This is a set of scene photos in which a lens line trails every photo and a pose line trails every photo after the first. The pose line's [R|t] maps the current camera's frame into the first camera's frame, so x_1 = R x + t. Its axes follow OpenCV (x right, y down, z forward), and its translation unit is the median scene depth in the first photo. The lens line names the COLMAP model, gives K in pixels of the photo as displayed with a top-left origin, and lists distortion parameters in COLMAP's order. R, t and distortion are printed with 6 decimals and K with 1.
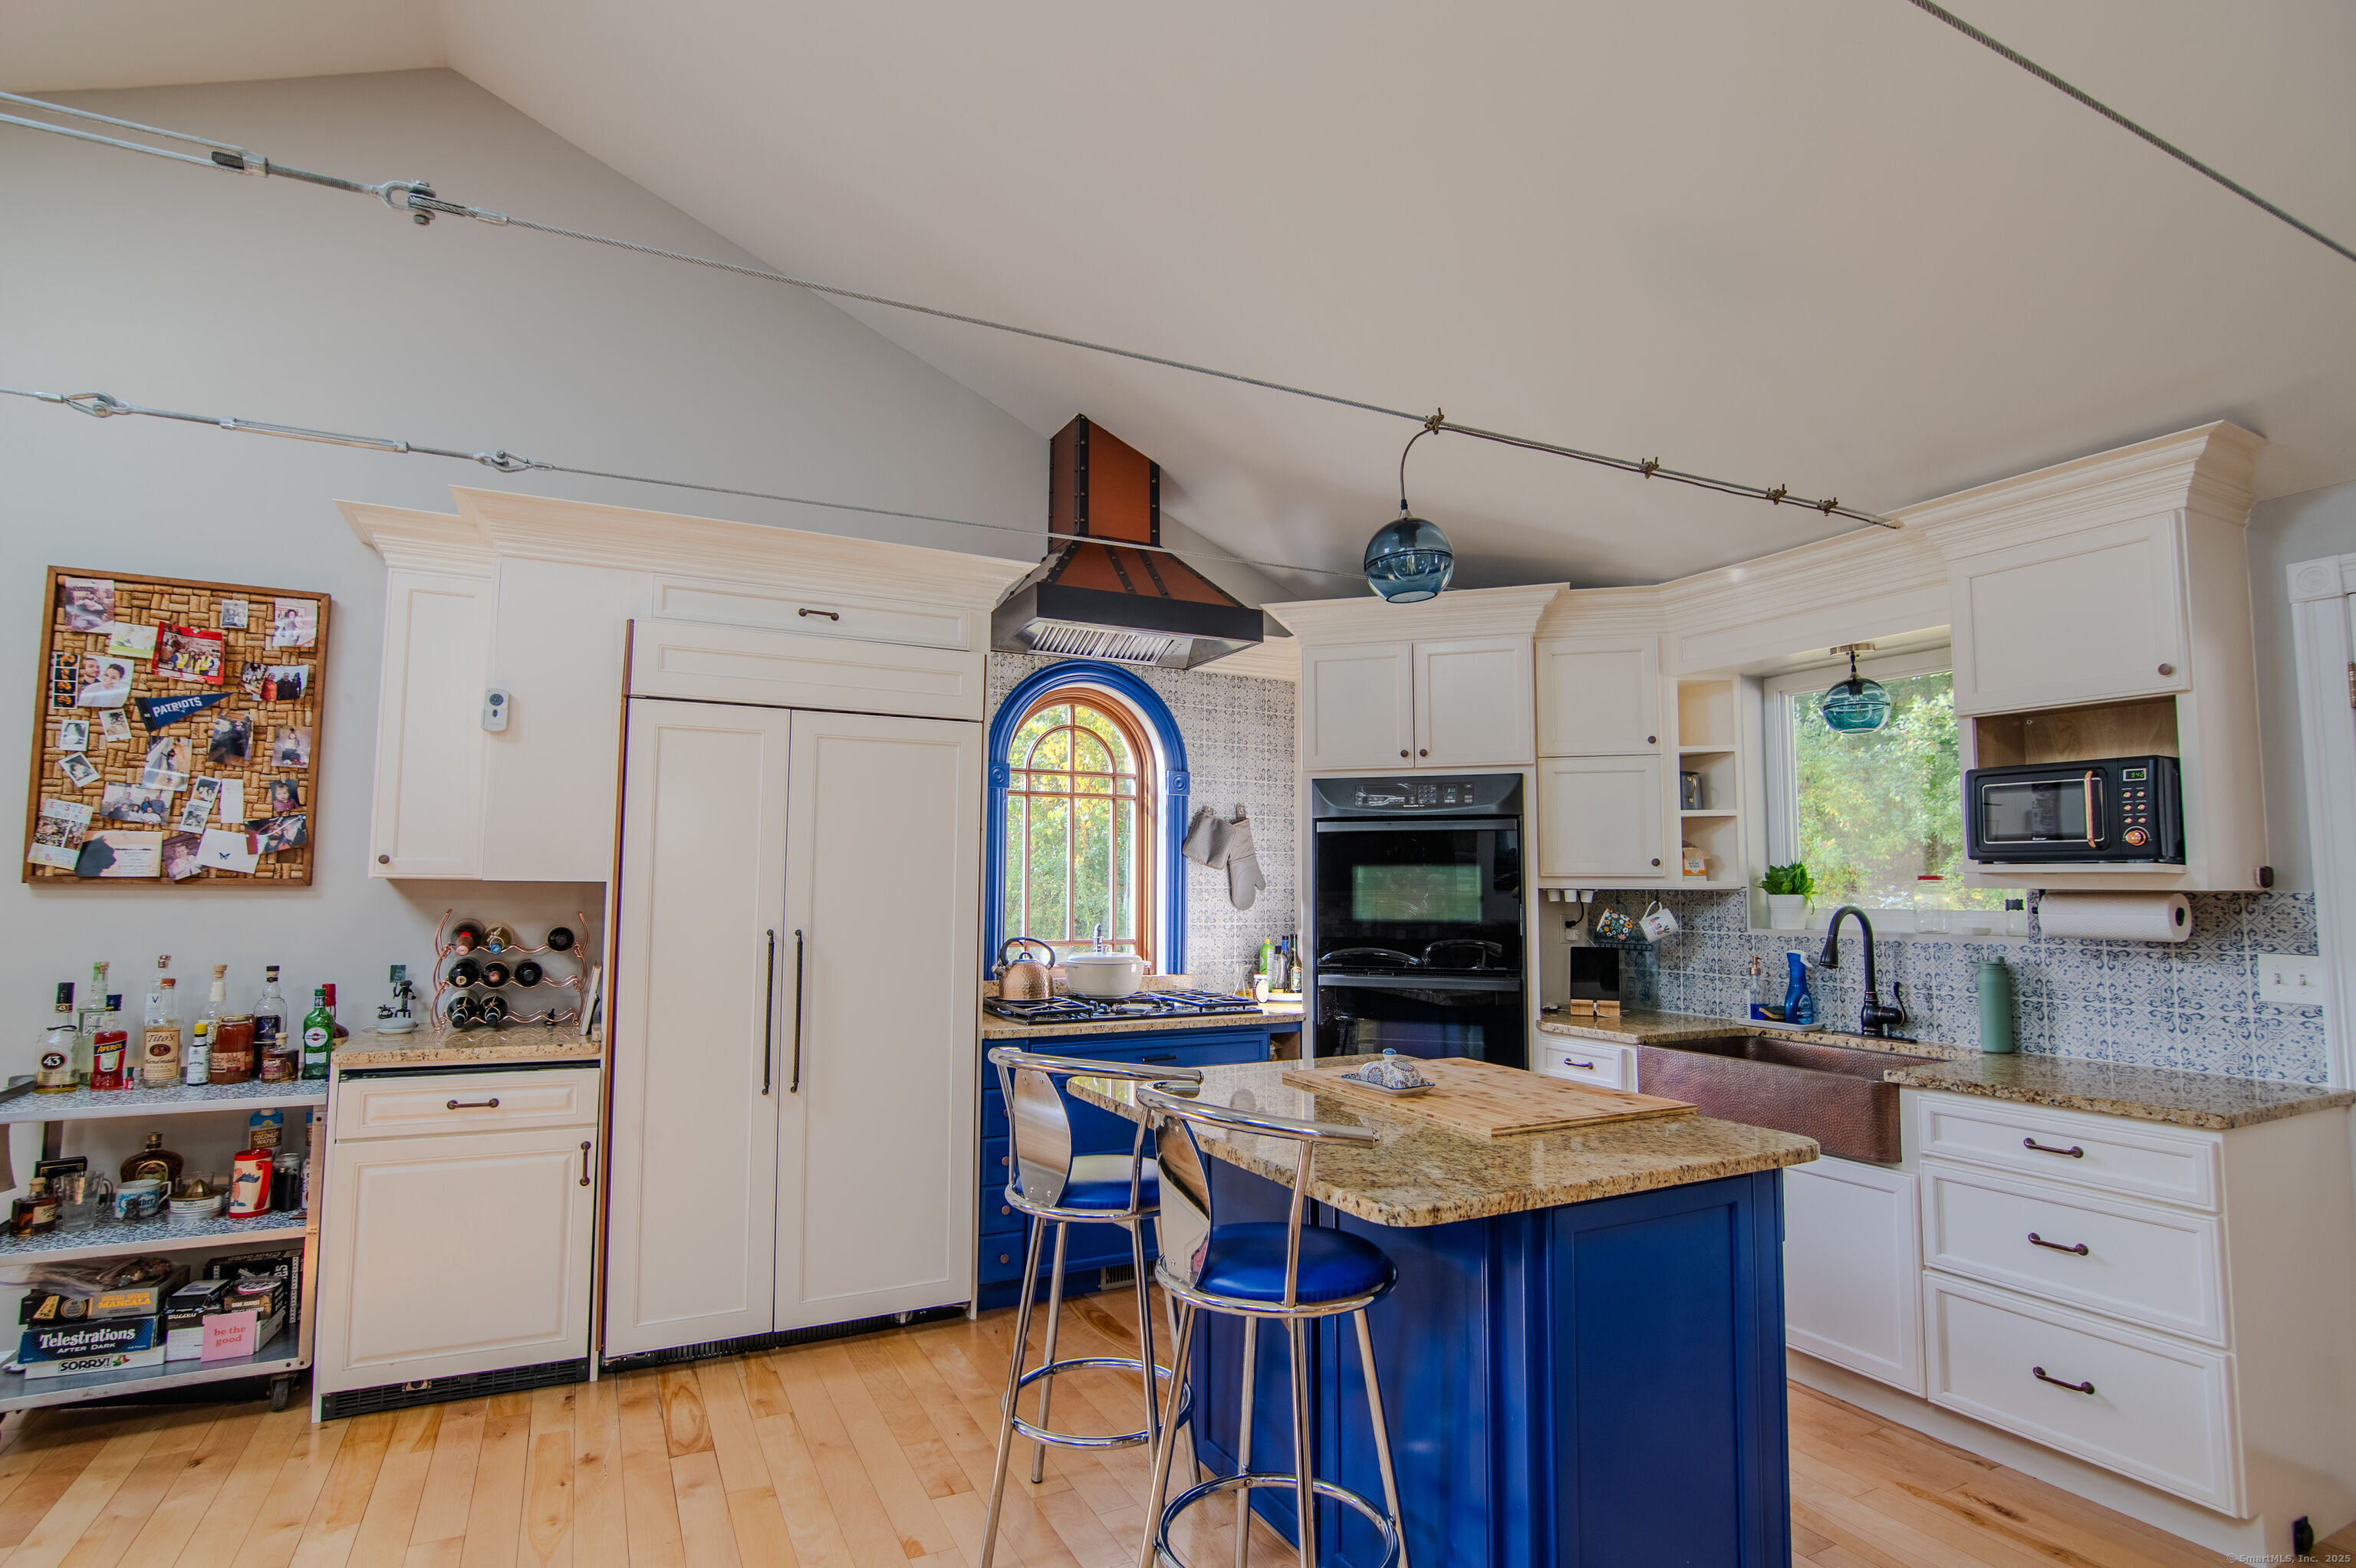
lens RADIAL K [[1158.3, 0, 1178.0], [0, 1158.3, 784.0], [0, 0, 1]] dist [-0.017482, -0.000294]
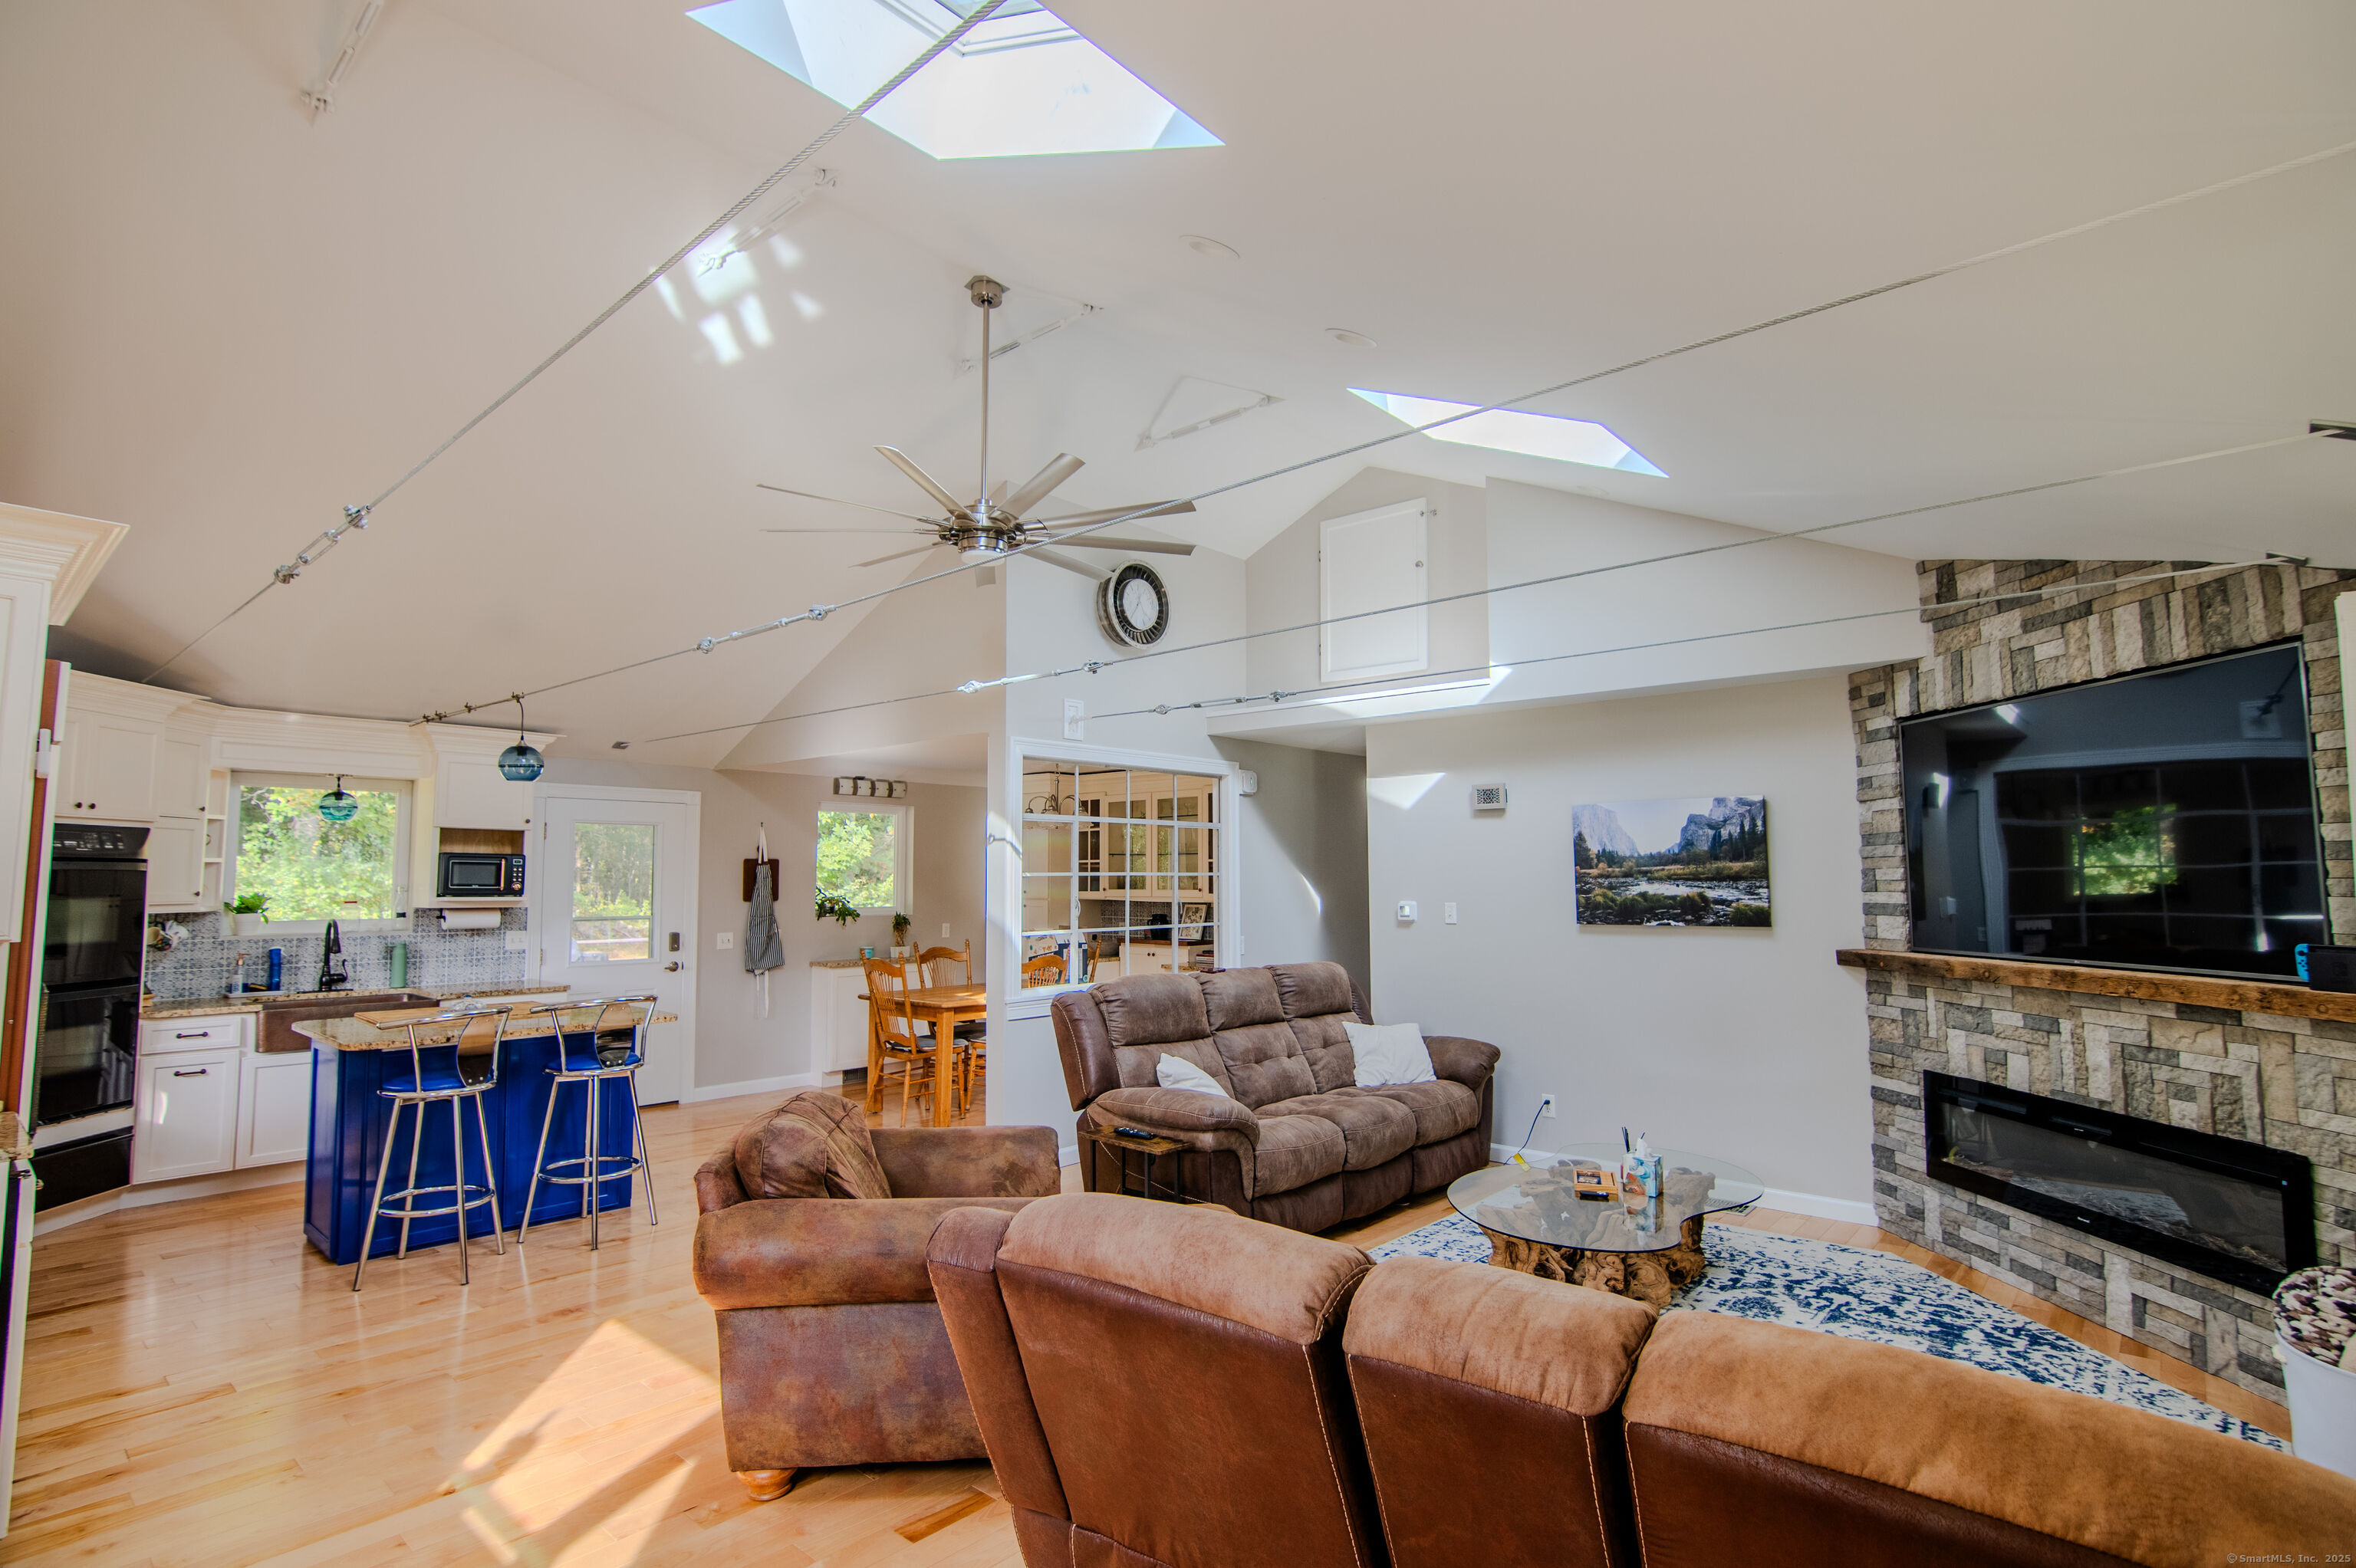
lens RADIAL K [[1158.3, 0, 1178.0], [0, 1158.3, 784.0], [0, 0, 1]] dist [-0.017482, -0.000294]
pose [[-0.367102, 0.073527, 0.927270, -1.581137], [-0.081418, 0.990505, -0.110774, -0.011878], [-0.926611, -0.116162, -0.357630, 0.440752]]
